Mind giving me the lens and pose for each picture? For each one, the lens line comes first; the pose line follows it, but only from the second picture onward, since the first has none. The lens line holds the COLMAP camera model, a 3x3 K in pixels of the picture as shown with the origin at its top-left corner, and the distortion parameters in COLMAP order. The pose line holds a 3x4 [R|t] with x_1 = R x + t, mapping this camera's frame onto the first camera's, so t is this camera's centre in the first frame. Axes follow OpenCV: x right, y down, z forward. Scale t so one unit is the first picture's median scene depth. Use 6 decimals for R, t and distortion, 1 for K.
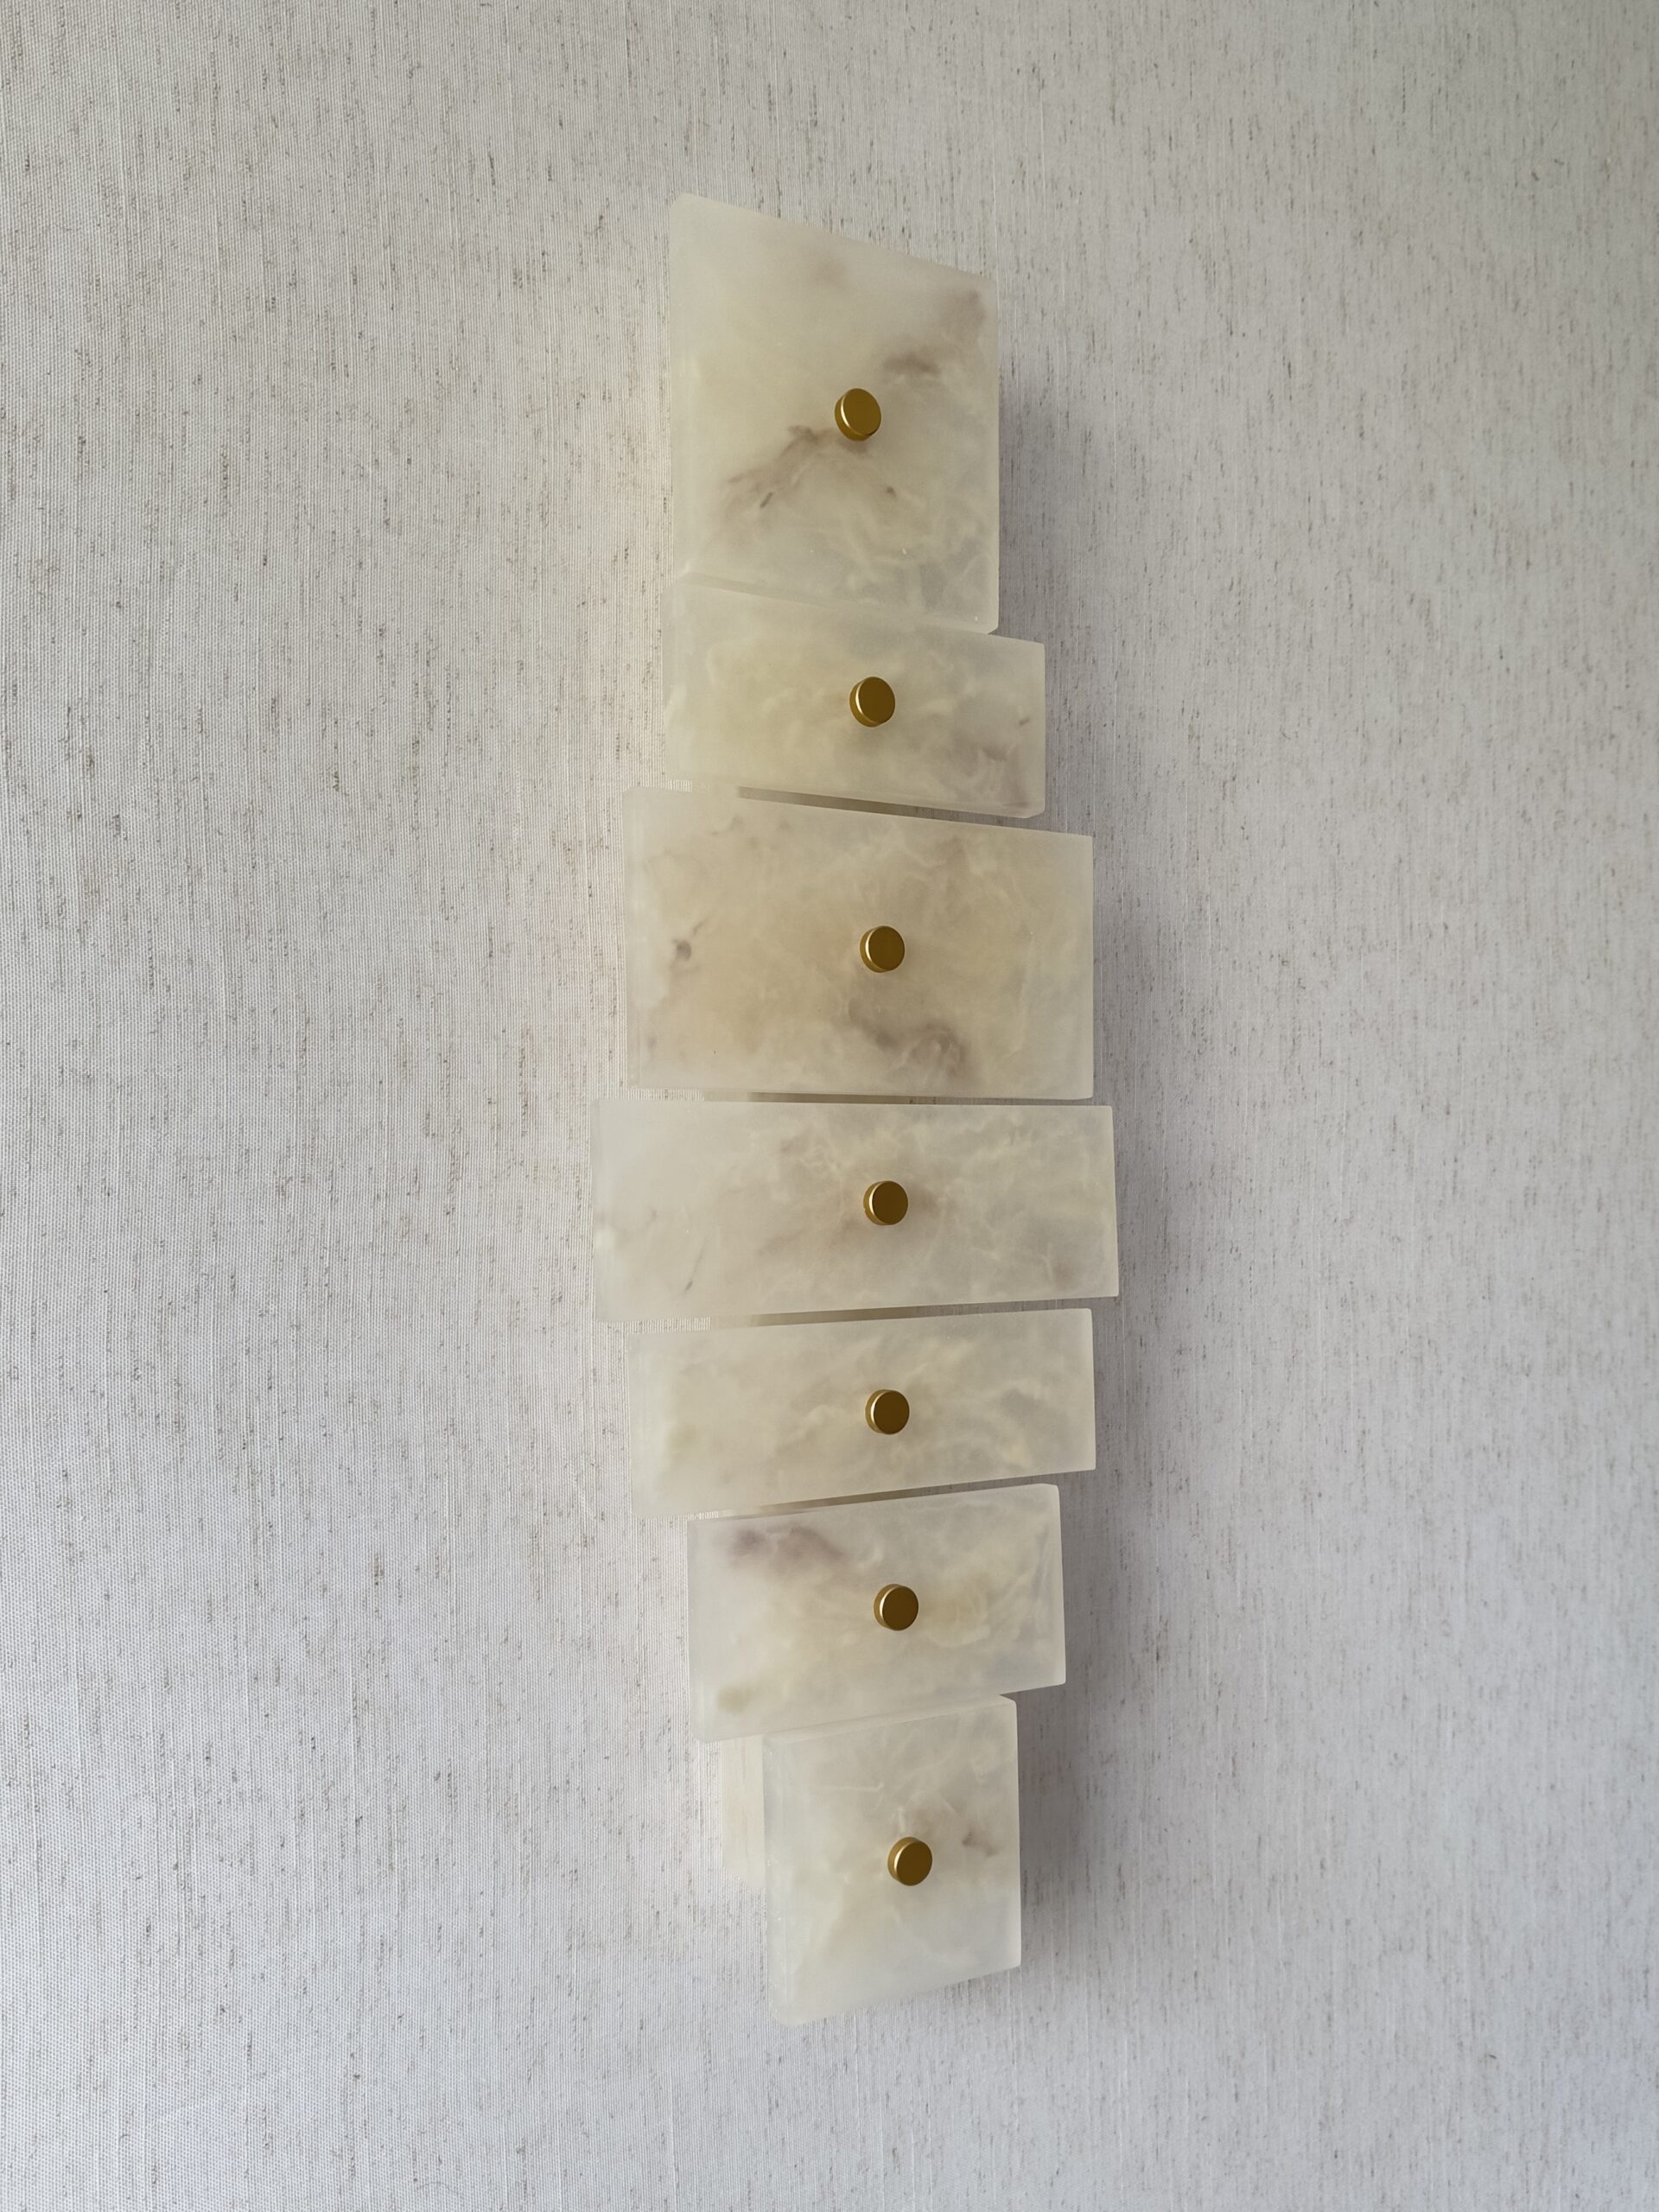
lens RADIAL K [[1830.1, 0, 861.3], [0, 1830.1, 1256.9], [0, 0, 1]] dist [0.097117, -0.345347]
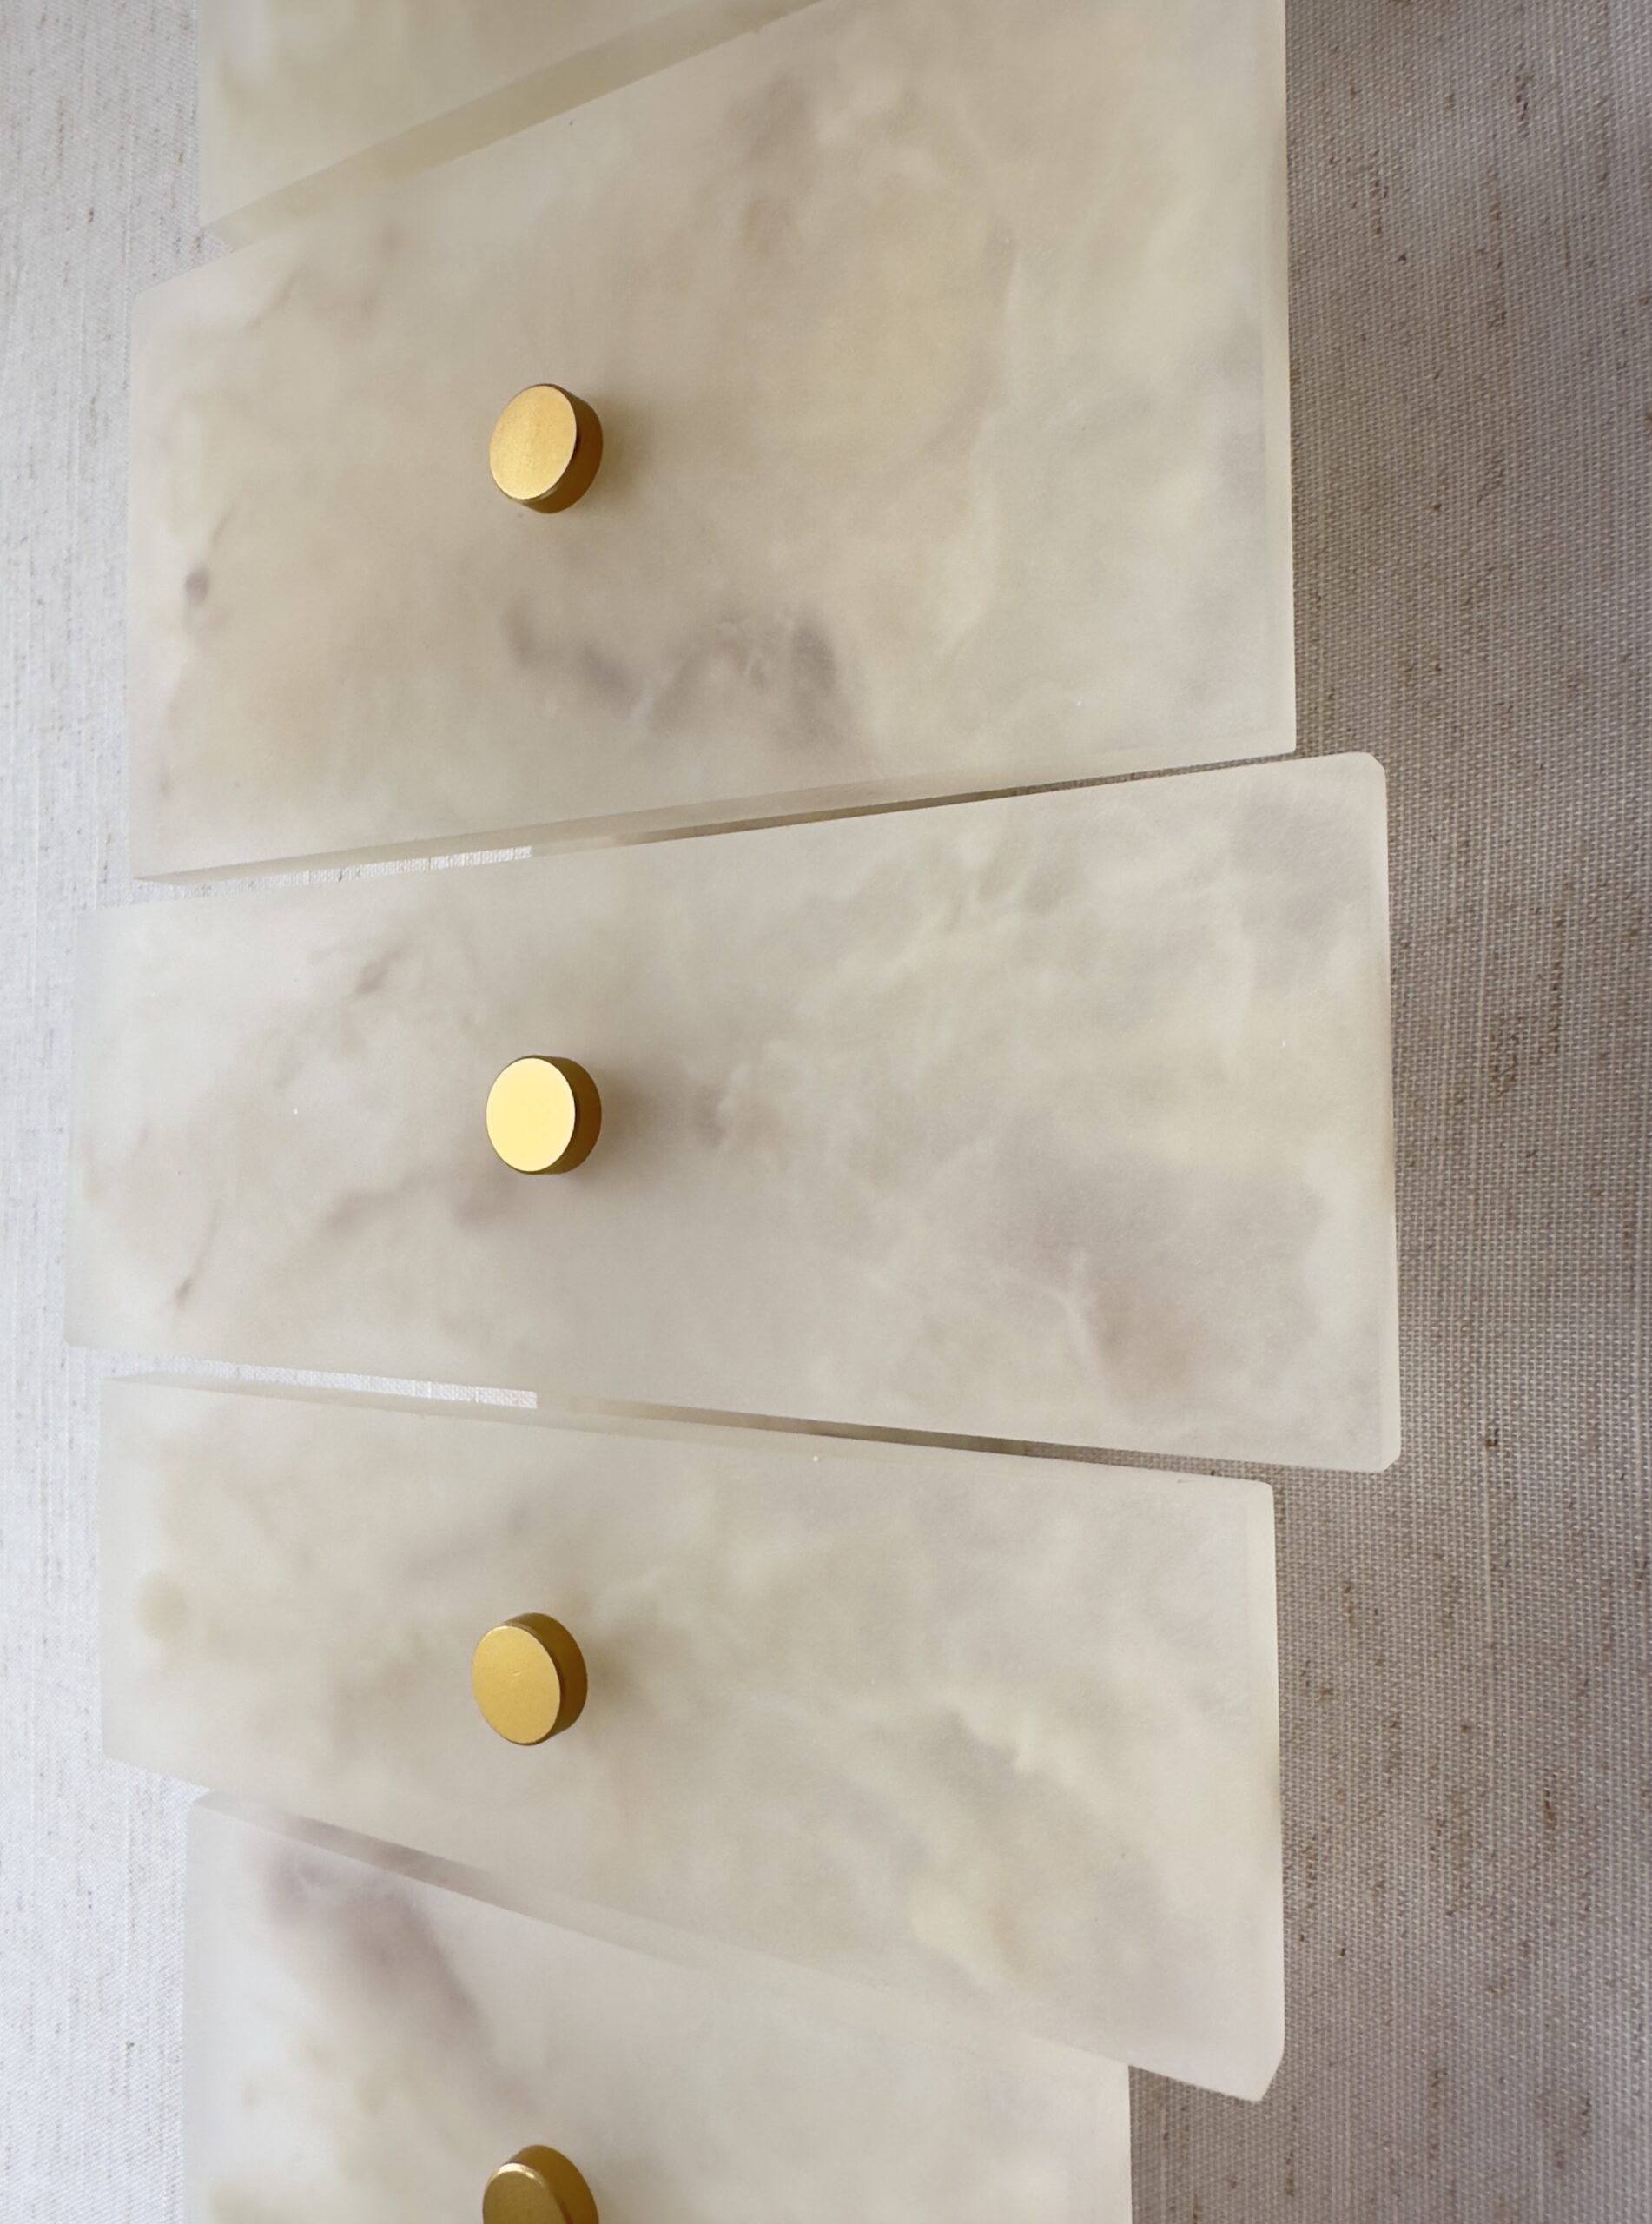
lens RADIAL K [[1597.9, 0, 723.6], [0, 1597.9, 1043.0], [0, 0, 1]] dist [-0.022841, 0.012527]
pose [[0.483701, -0.021645, -0.874966, 0.300273], [-0.010853, 0.999469, -0.030725, -0.032227], [0.875166, 0.024358, 0.483209, 0.827376]]
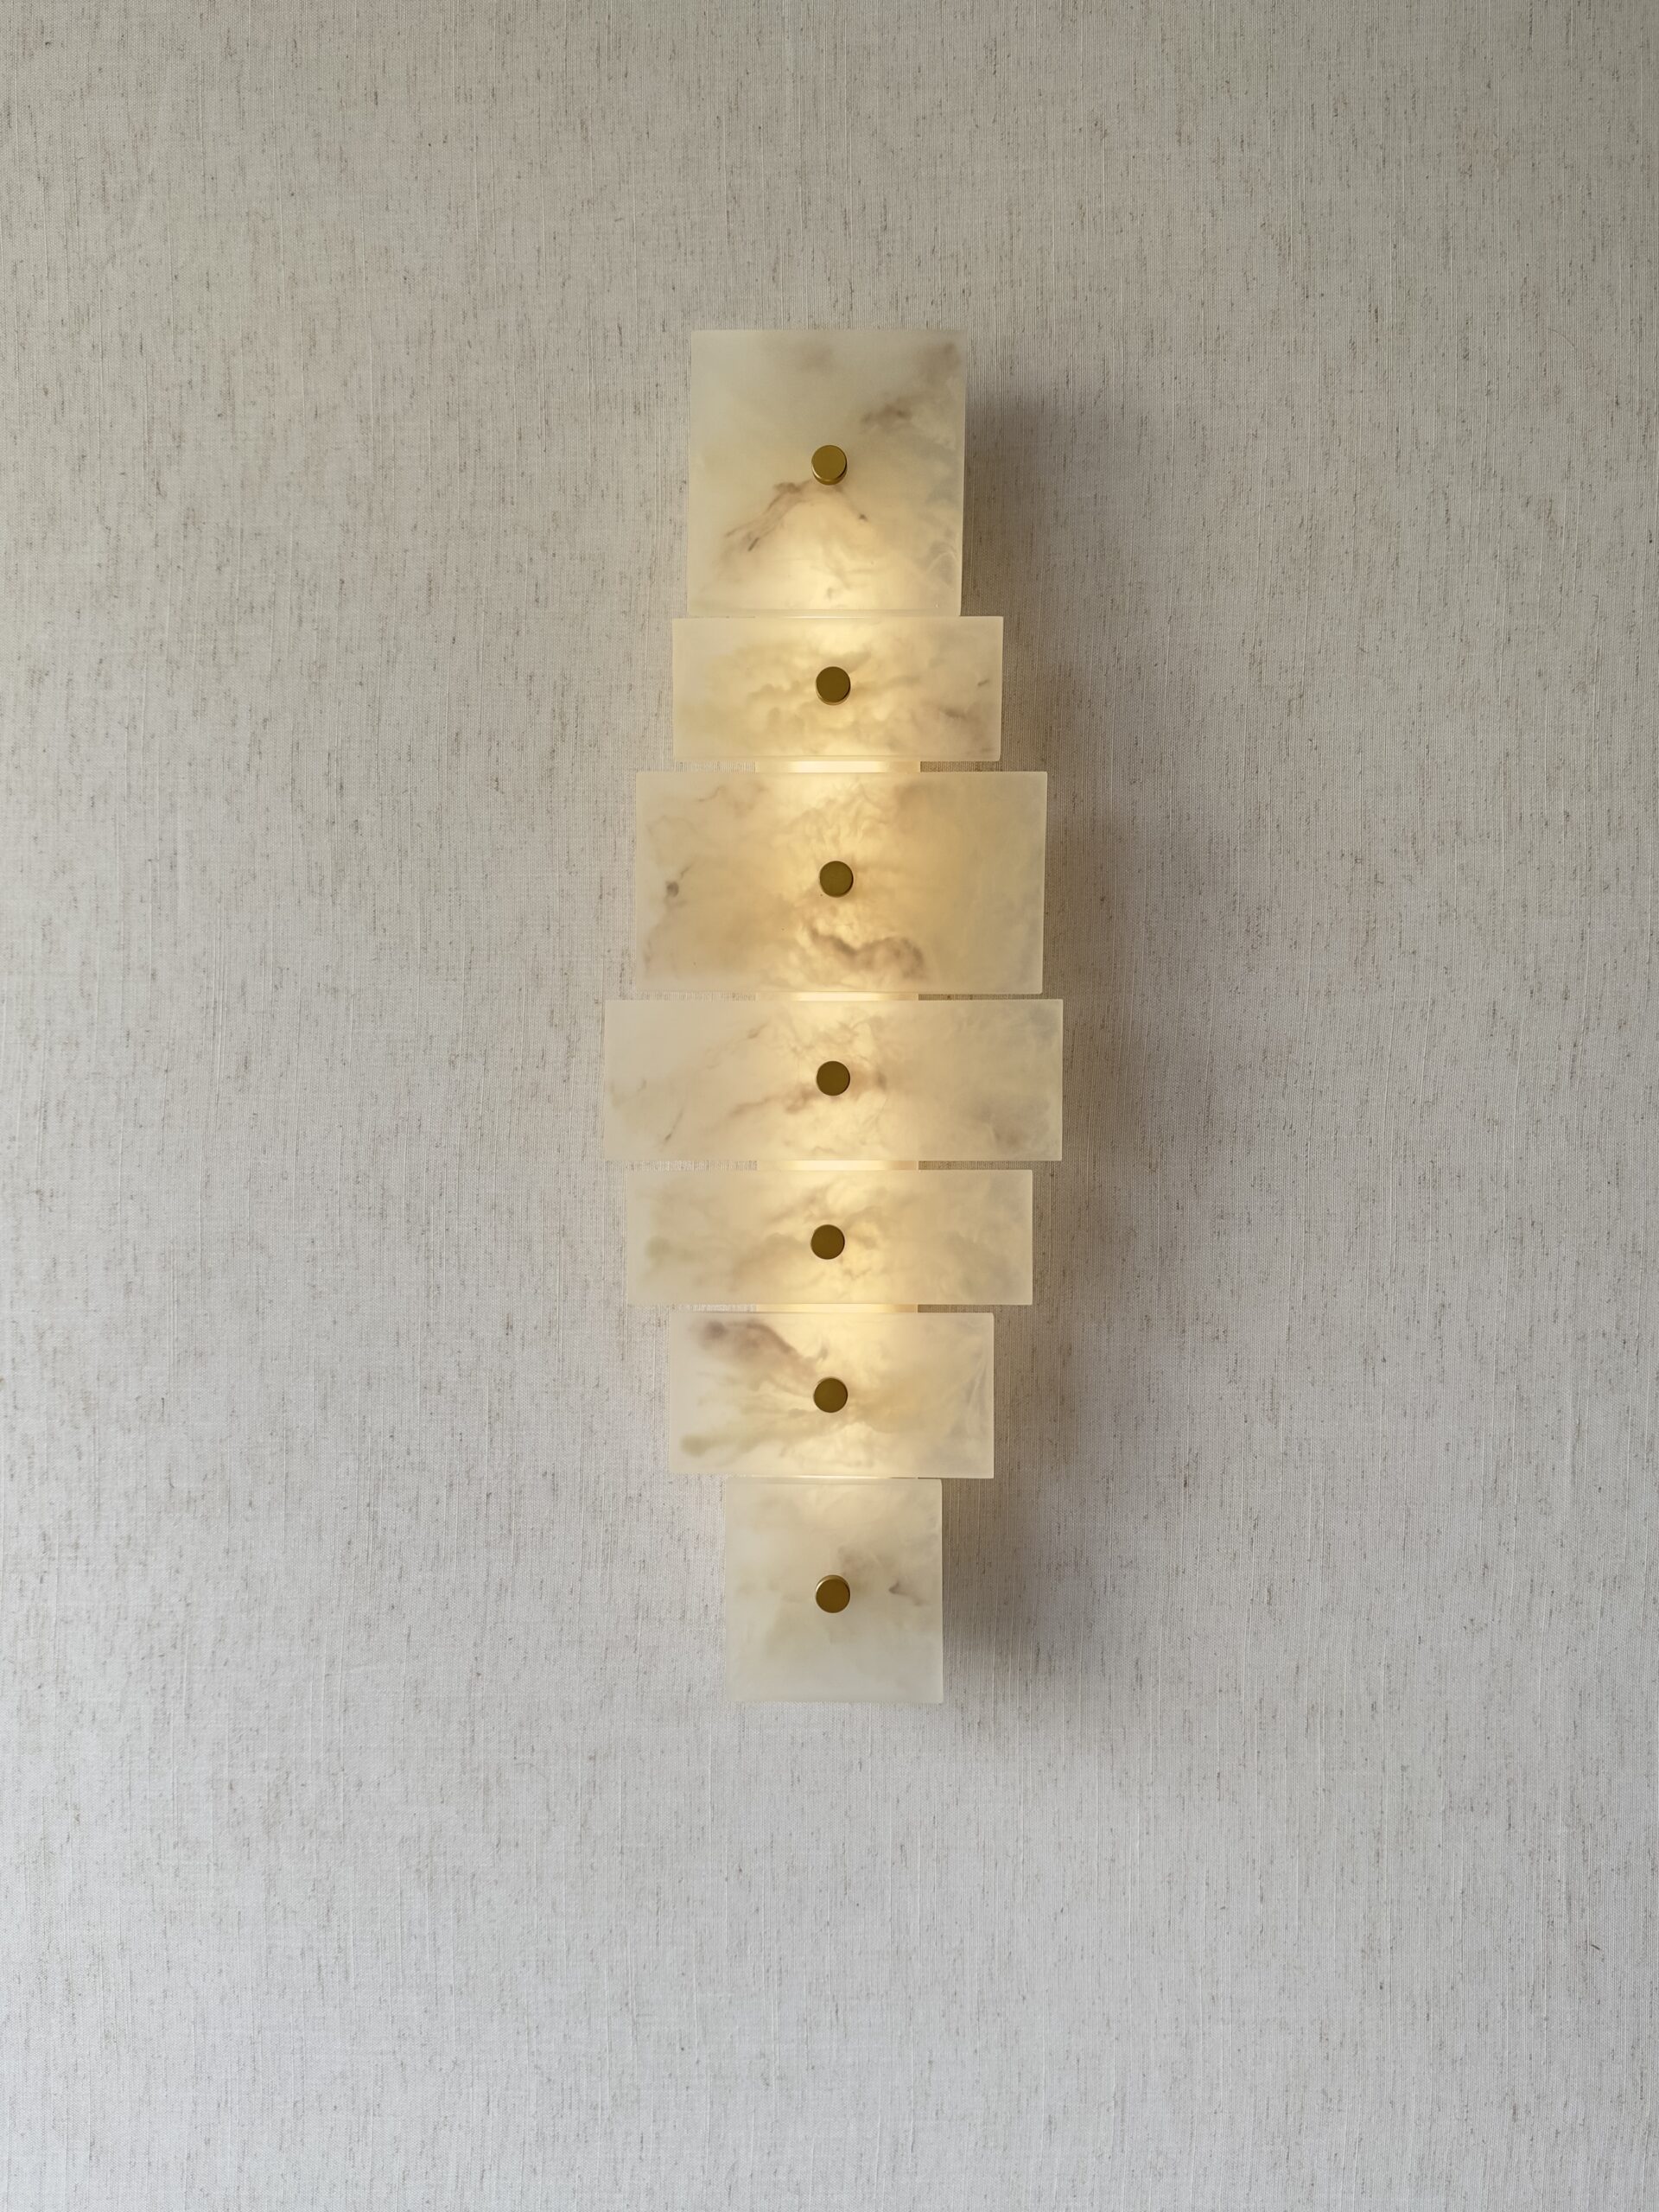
lens RADIAL K [[1639.3, 0, 829.5], [0, 1639.3, 1106.0], [0, 0, 1]] dist [0.054360, -0.139824]
pose [[0.853033, 0.023788, -0.521314, 0.574828], [-0.029907, 0.999547, -0.003328, -0.005268], [0.520999, 0.018430, 0.853358, 0.022107]]
